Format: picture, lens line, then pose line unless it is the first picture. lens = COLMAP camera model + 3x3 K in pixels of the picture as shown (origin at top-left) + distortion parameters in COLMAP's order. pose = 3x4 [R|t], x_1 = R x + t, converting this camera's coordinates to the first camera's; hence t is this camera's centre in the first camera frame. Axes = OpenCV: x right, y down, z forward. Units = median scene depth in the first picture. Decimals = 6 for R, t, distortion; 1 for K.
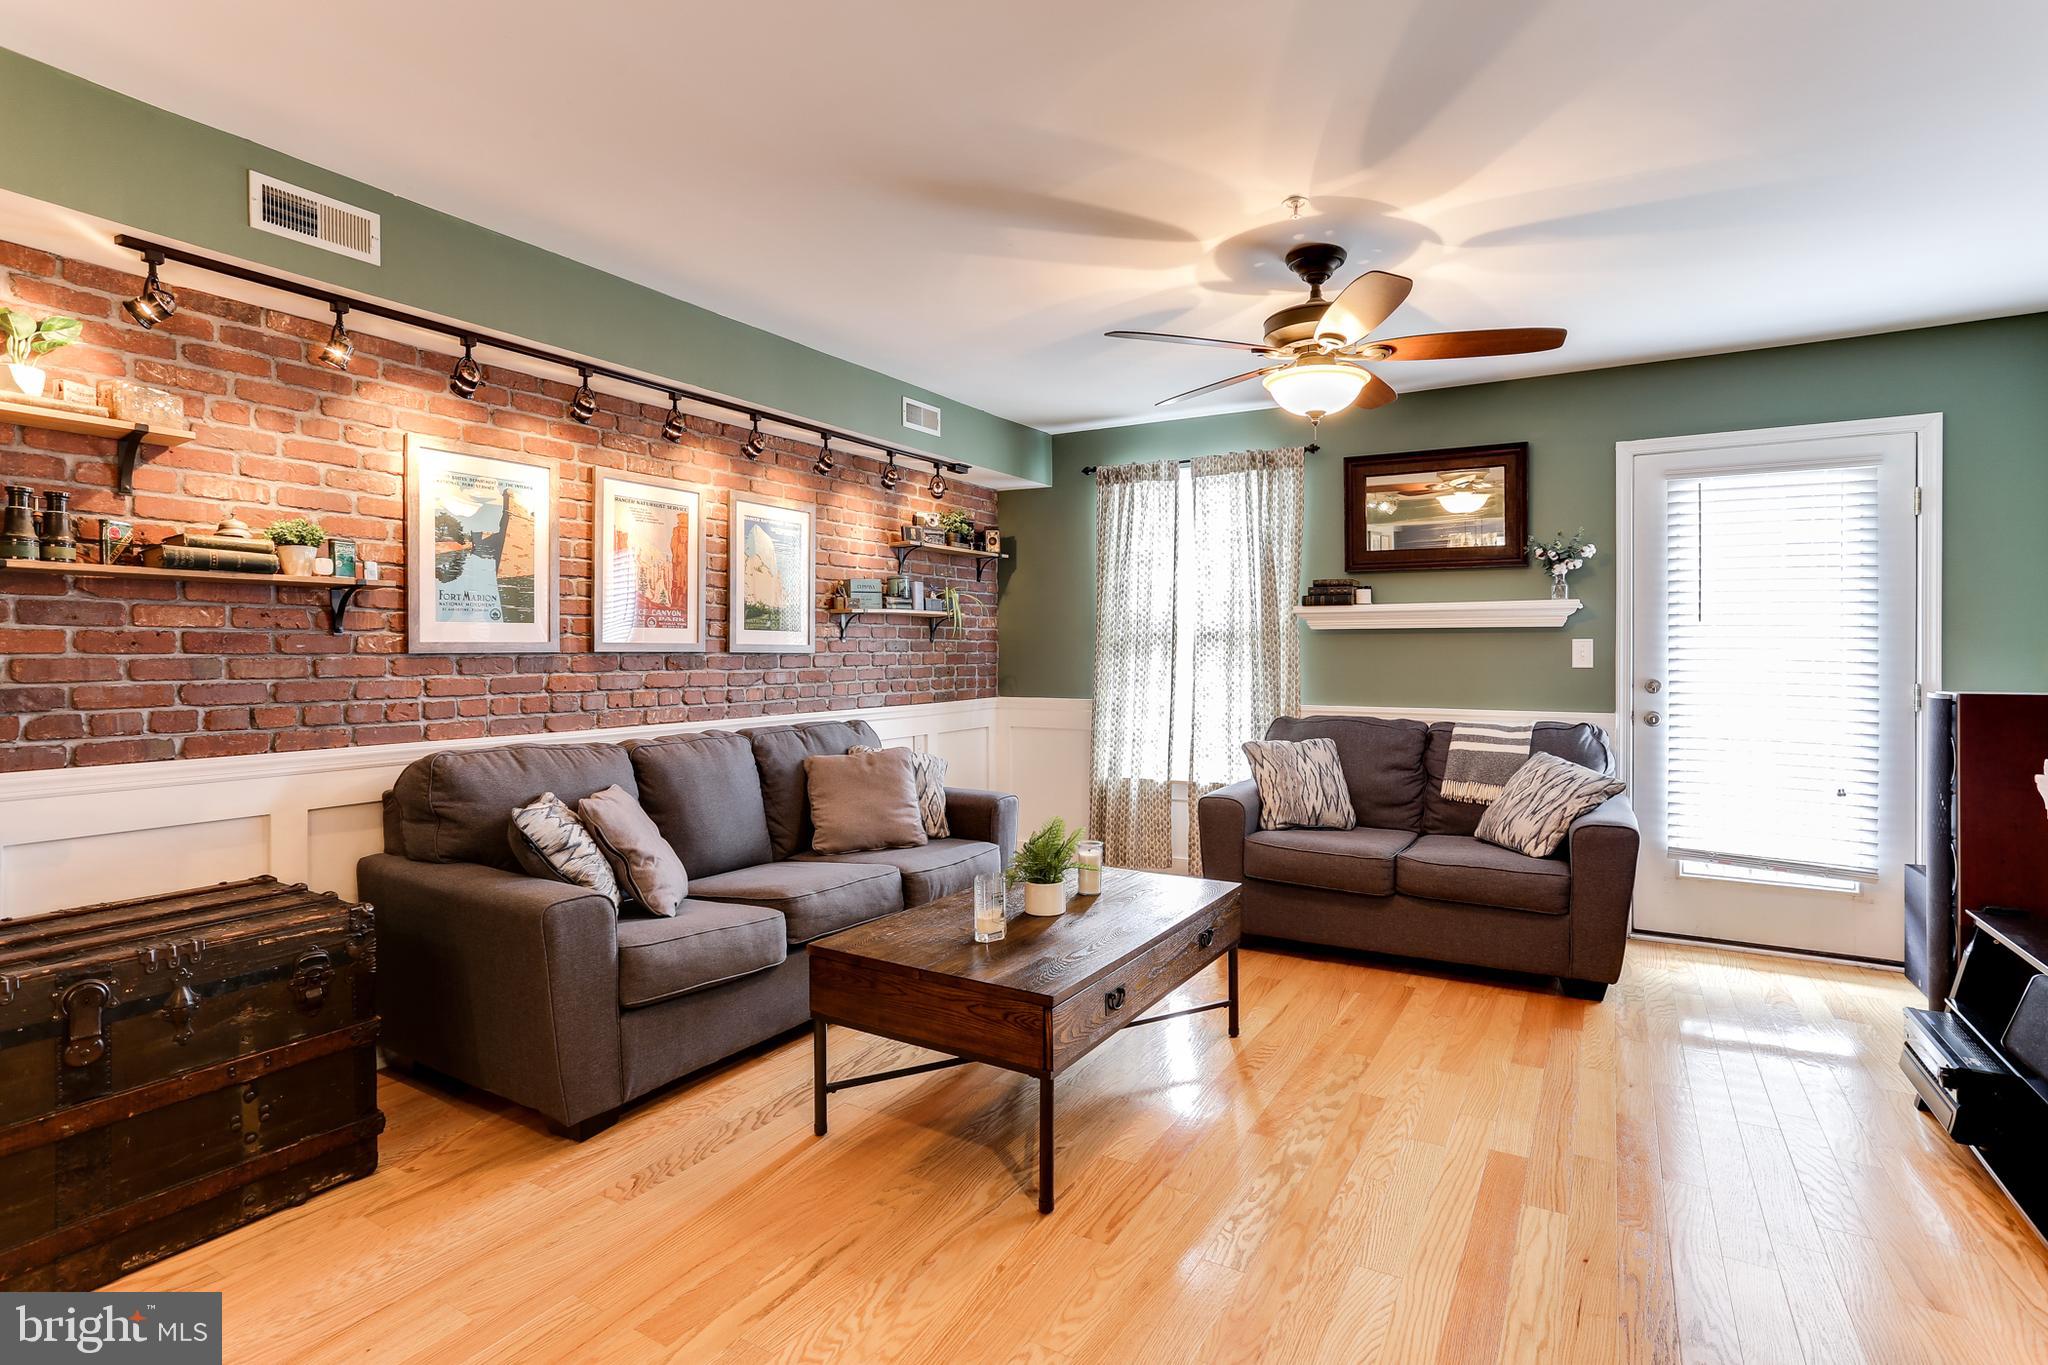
lens RADIAL K [[1002.4, 0, 1039.4], [0, 1002.4, 649.7], [0, 0, 1]] dist [-0.032152, 0.018065]
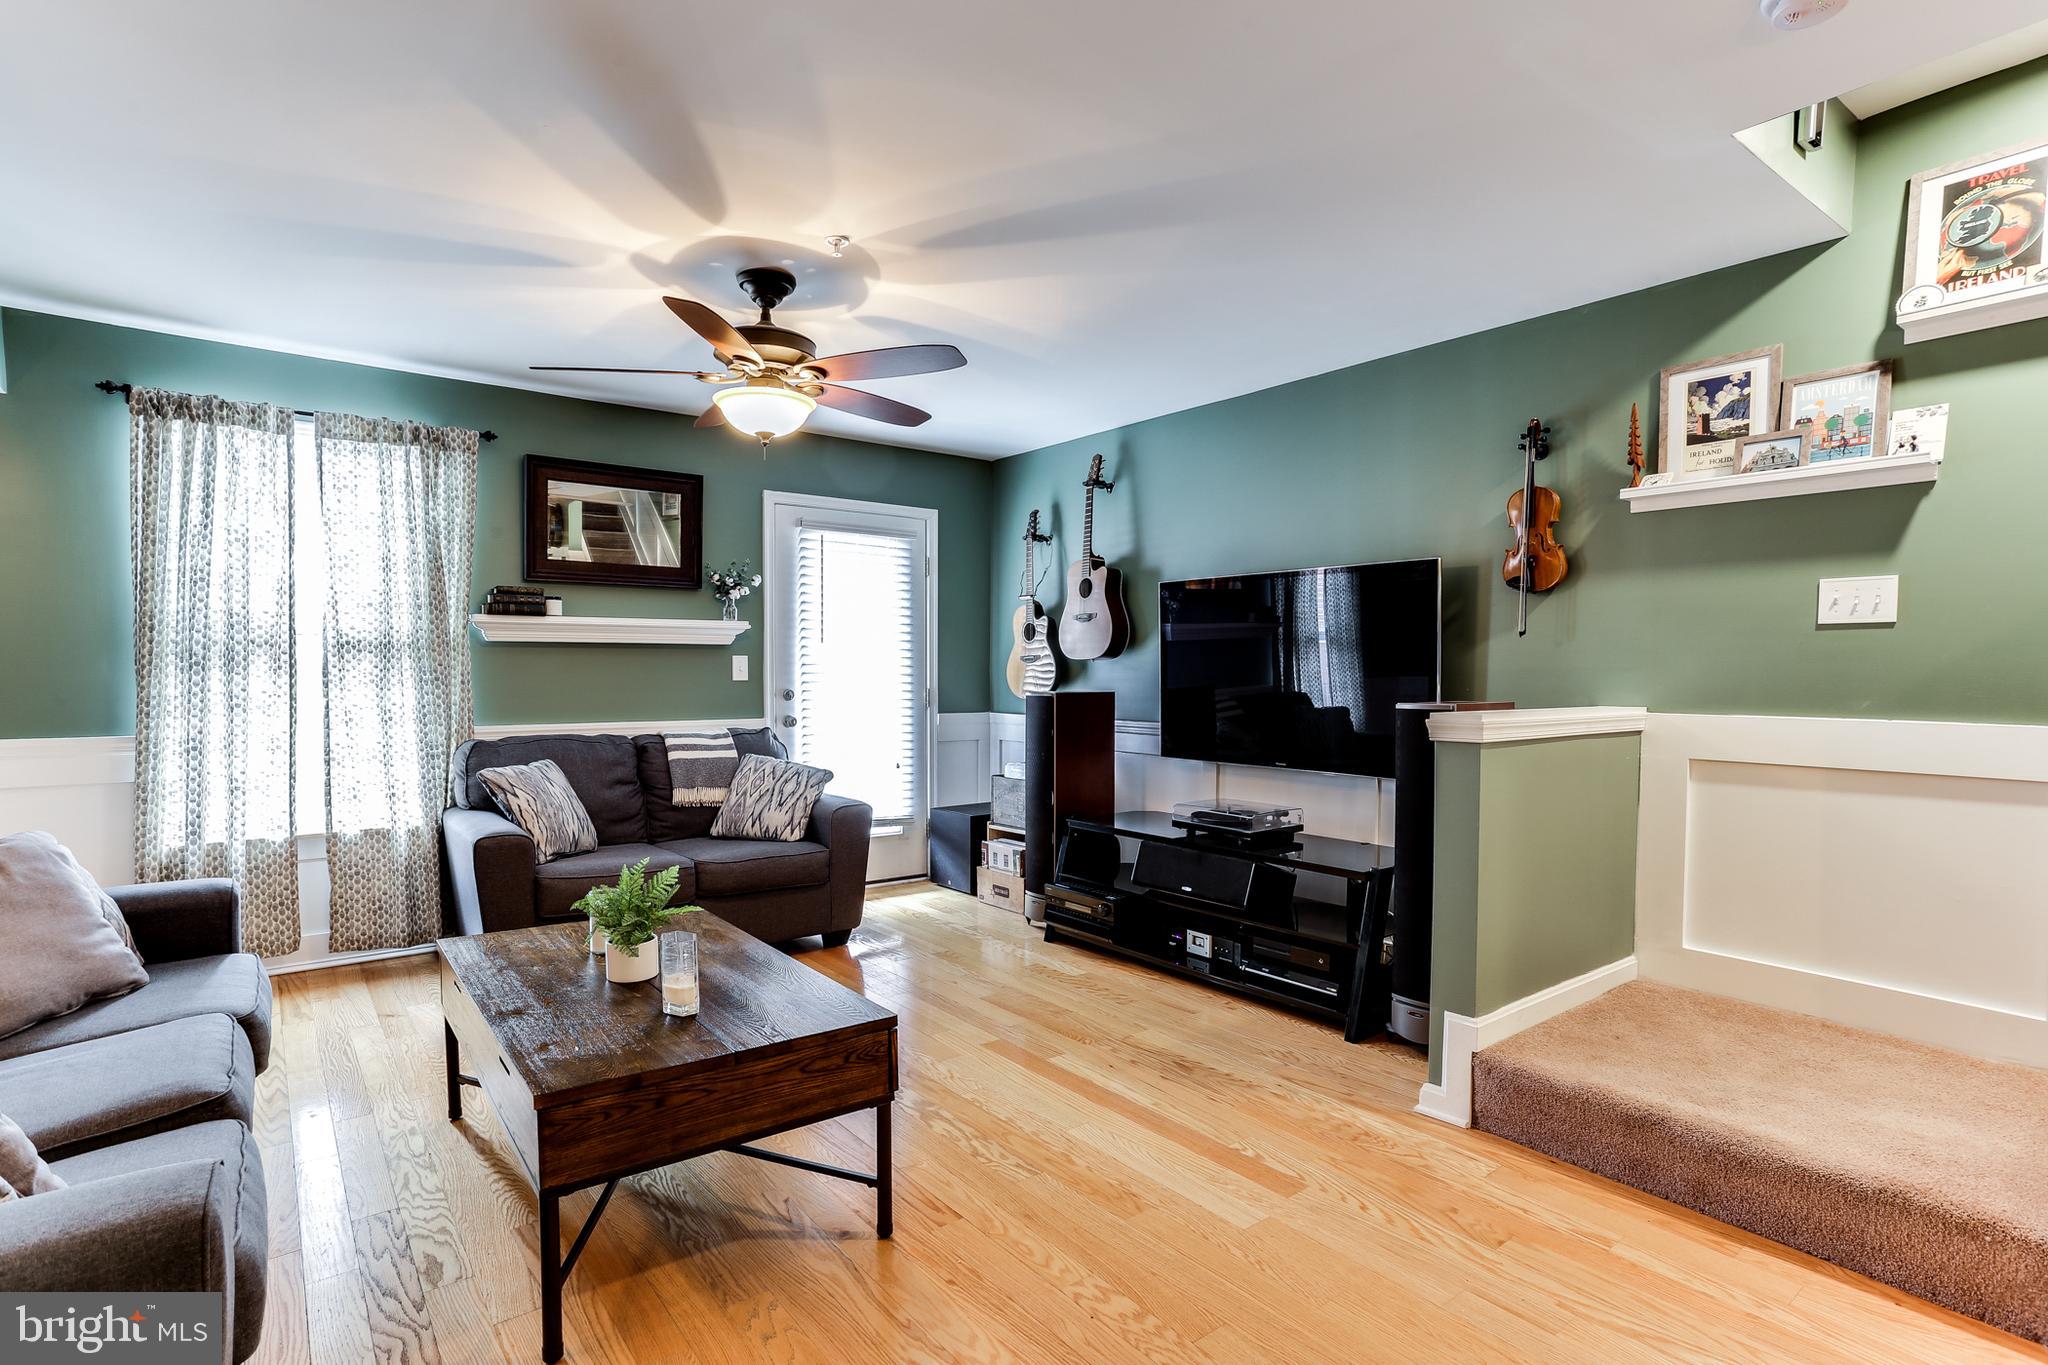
lens RADIAL K [[1002.4, 0, 1014.5], [0, 1002.4, 708.3], [0, 0, 1]] dist [-0.032152, 0.018065]
pose [[0.377519, -0.034857, 0.925346, -0.427999], [-0.004624, 0.999208, 0.039525, 0.002784], [-0.925990, -0.019200, 0.377059, 0.267928]]
